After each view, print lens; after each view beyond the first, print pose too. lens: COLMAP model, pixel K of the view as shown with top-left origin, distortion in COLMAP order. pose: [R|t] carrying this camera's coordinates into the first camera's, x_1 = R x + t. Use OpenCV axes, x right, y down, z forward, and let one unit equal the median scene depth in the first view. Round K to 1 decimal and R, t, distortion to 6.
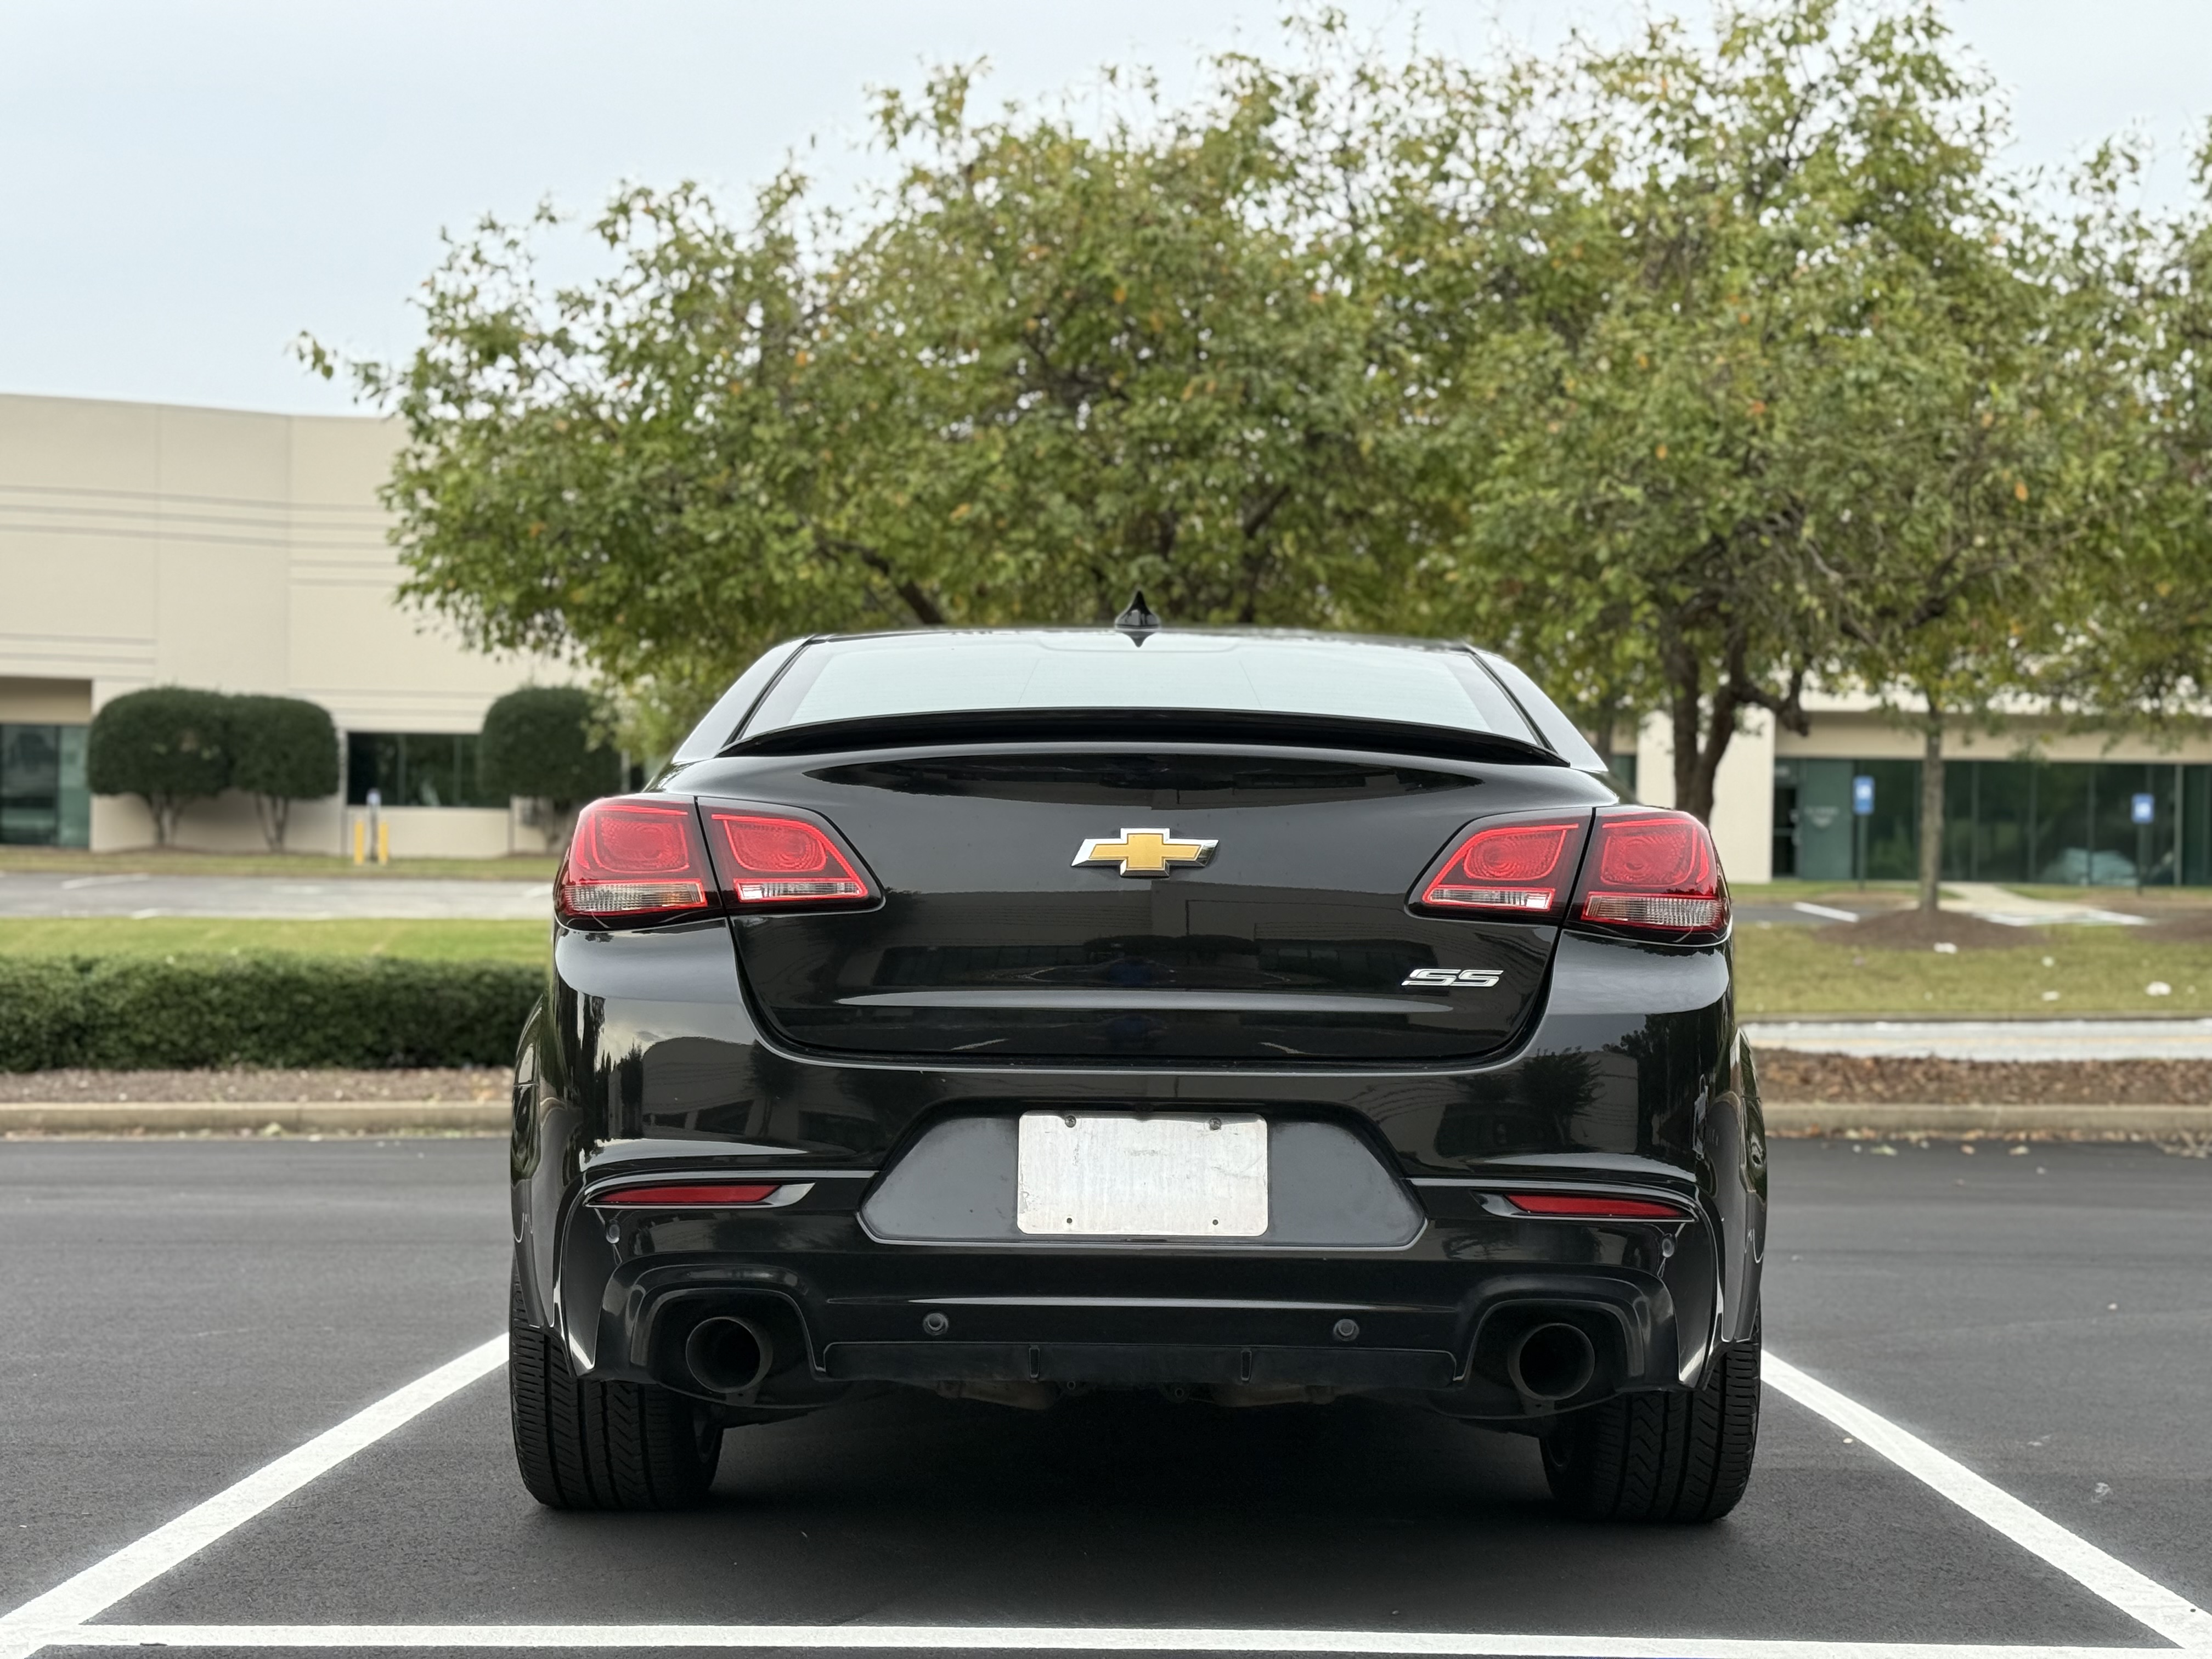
lens RADIAL K [[3086.4, 0, 1109.8], [0, 3086.4, 838.9], [0, 0, 1]] dist [0.112098, 0.000000]
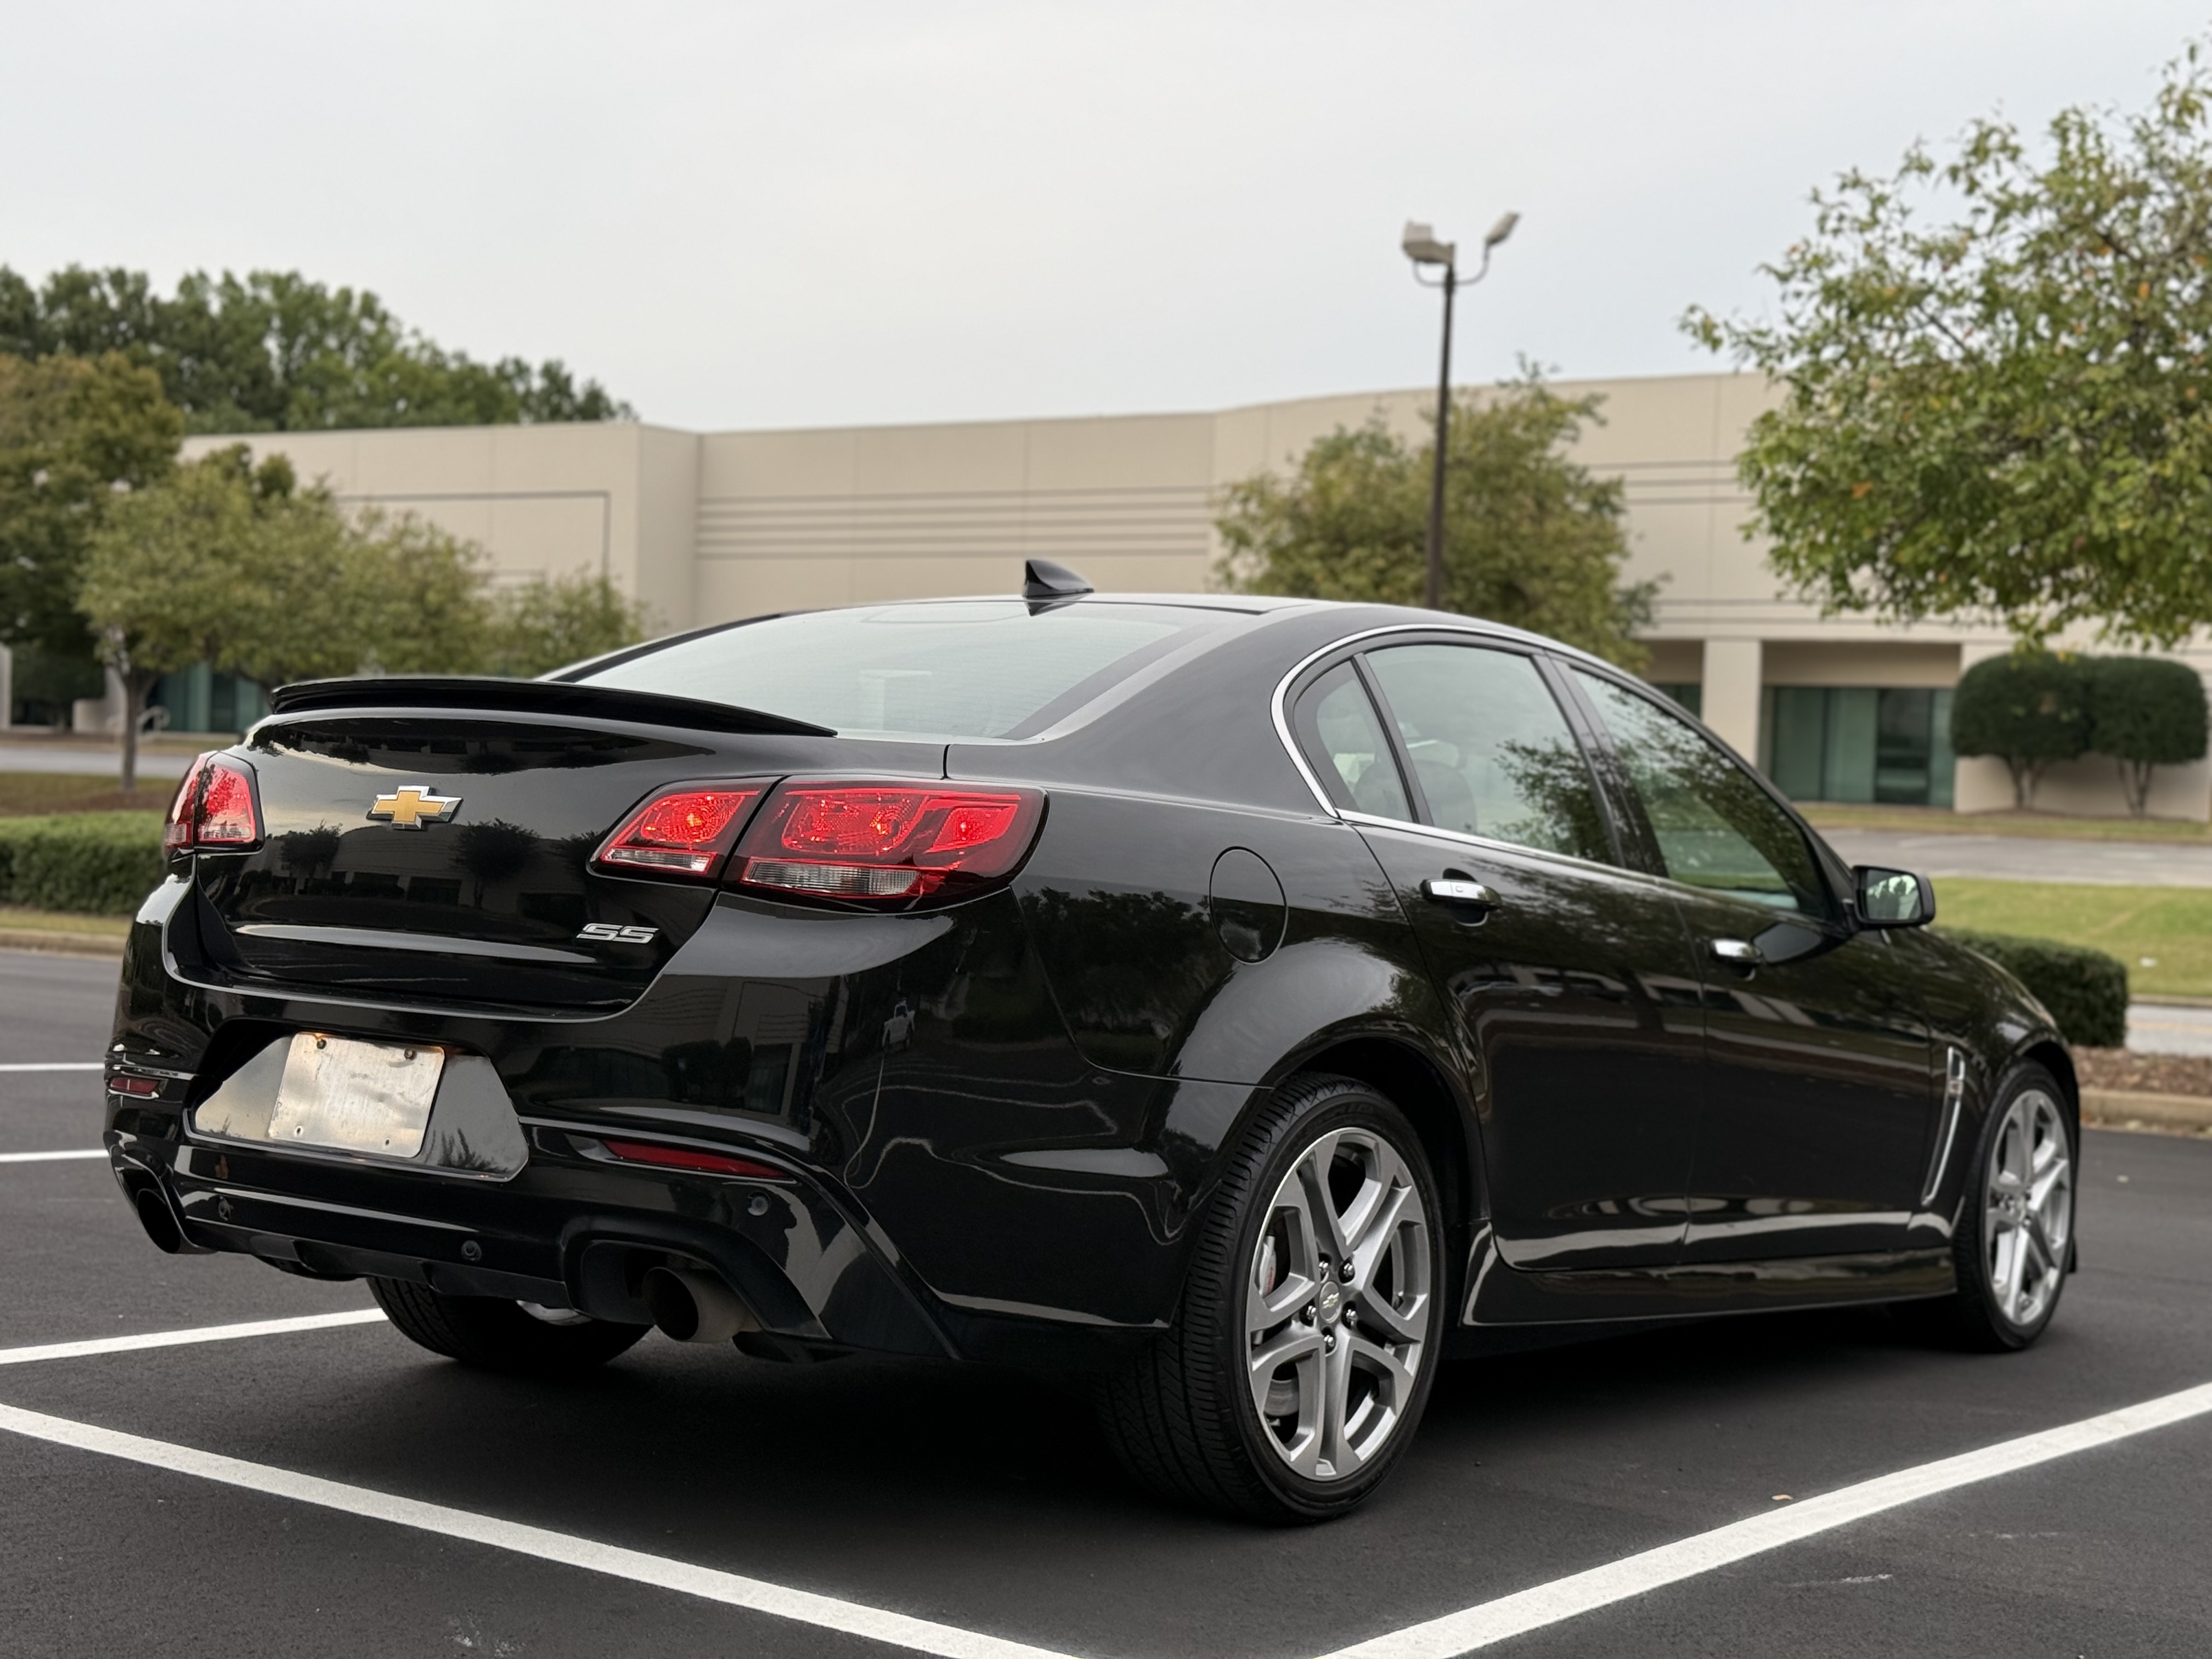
lens RADIAL K [[3086.4, 0, 1092.7], [0, 3086.4, 831.9], [0, 0, 1]] dist [0.112098, 0.000000]
pose [[0.802689, 0.026618, -0.595804, 0.215055], [-0.020695, 0.999645, 0.016779, -0.002638], [0.596039, -0.001138, 0.802955, 0.061490]]
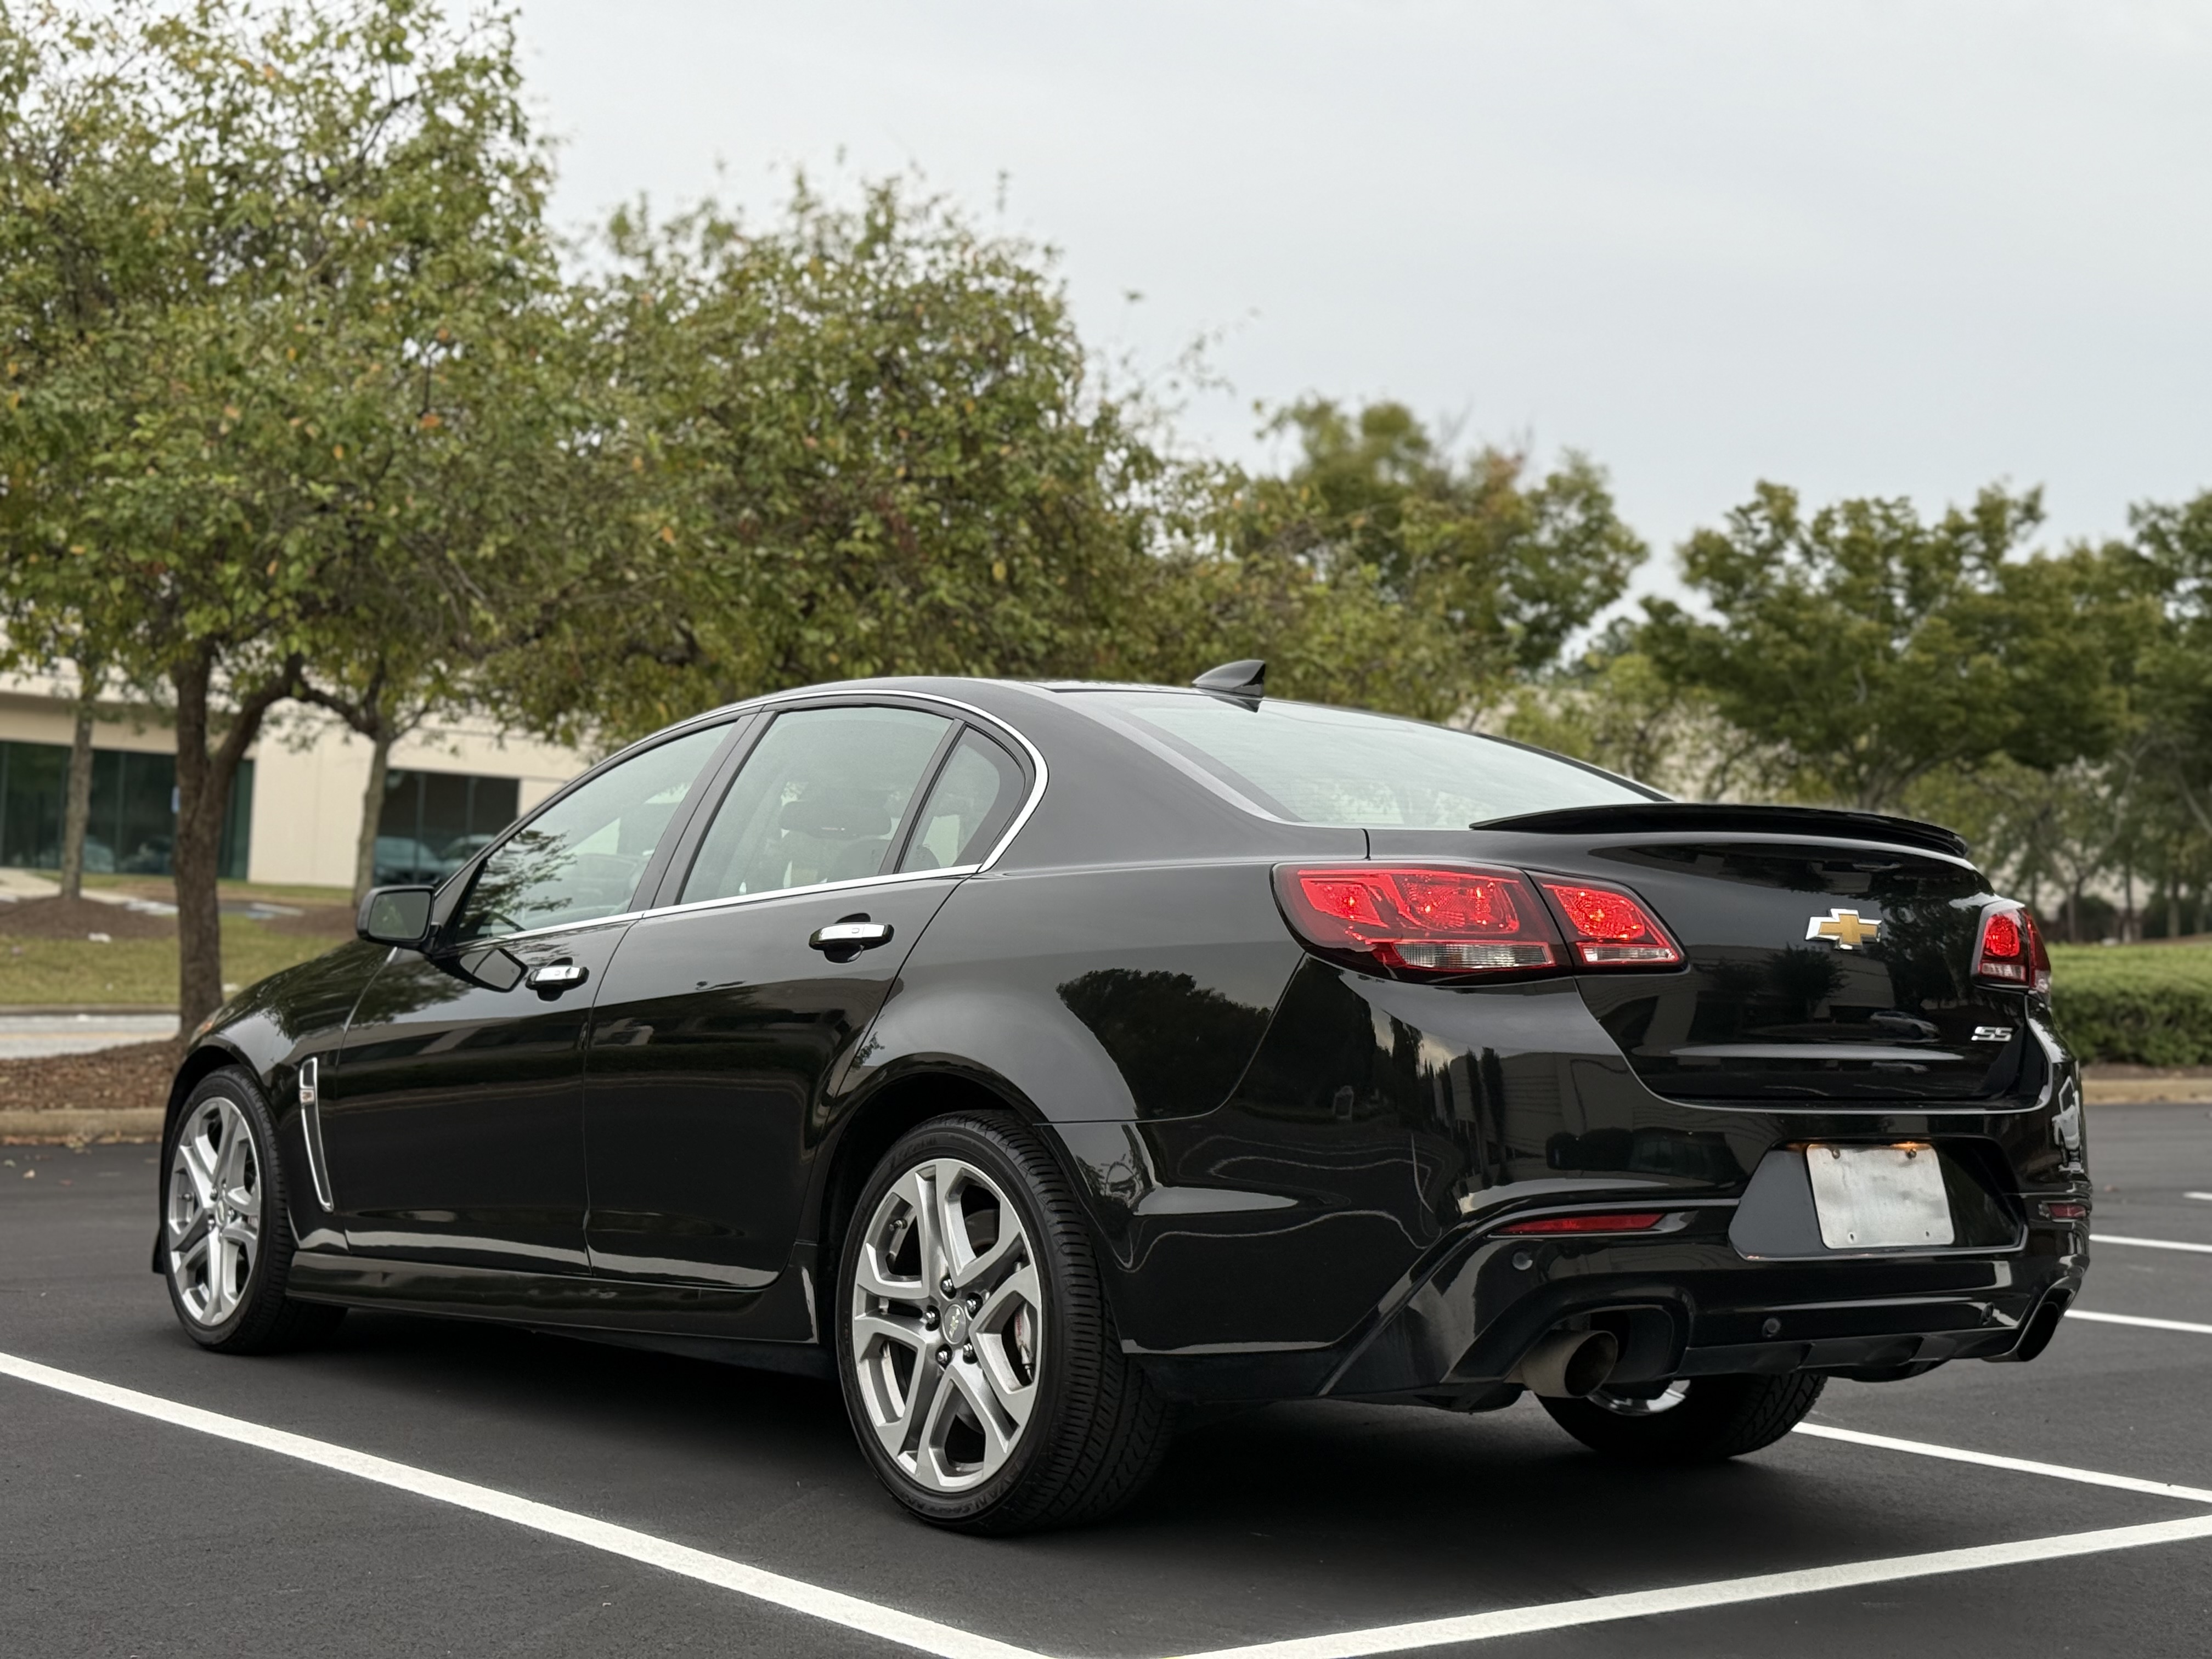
lens RADIAL K [[3086.4, 0, 1117.6], [0, 3086.4, 833.6], [0, 0, 1]] dist [0.112098, 0.000000]
pose [[0.785928, 0.042183, 0.616877, -0.237915], [-0.044264, 0.998949, -0.011915, -0.001502], [-0.616732, -0.017941, 0.786969, 0.053753]]
